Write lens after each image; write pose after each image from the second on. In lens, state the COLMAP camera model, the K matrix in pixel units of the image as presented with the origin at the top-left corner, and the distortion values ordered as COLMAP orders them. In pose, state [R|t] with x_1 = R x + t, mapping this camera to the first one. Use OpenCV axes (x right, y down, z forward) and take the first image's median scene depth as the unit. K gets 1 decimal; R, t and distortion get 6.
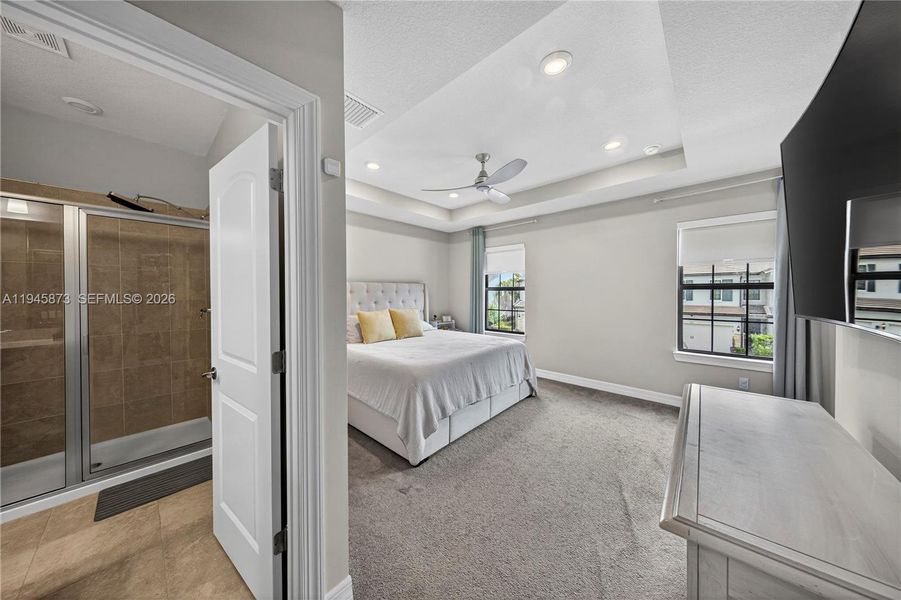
lens RADIAL K [[287.0, 0, 452.6], [0, 287.0, 294.1], [0, 0, 1]] dist [0.000682, 0.000017]
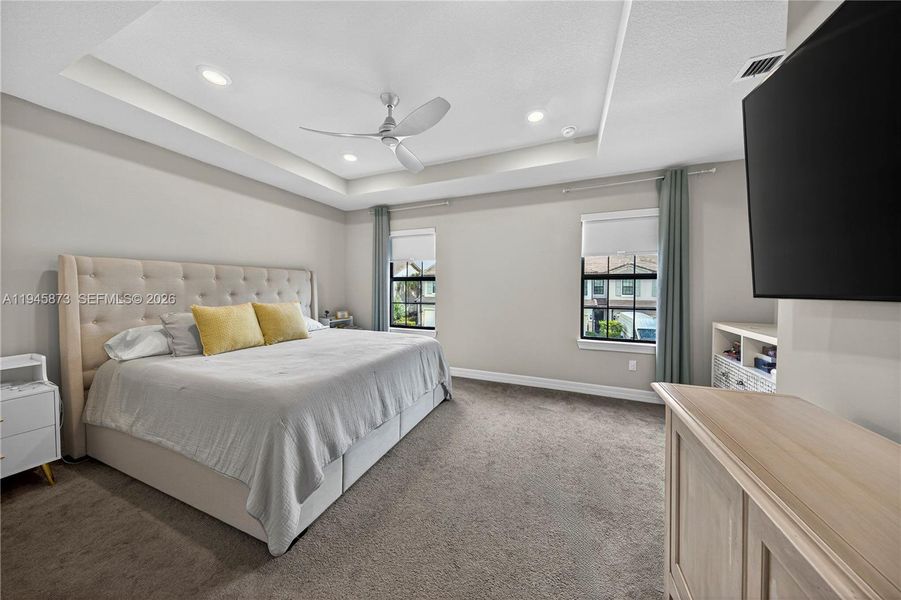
lens RADIAL K [[287.0, 0, 452.6], [0, 287.0, 294.1], [0, 0, 1]] dist [0.000682, 0.000017]
pose [[0.943756, -0.004429, 0.330613, 0.008020], [-0.000439, 0.999893, 0.014647, 0.022605], [-0.330642, -0.013969, 0.943653, 0.191281]]
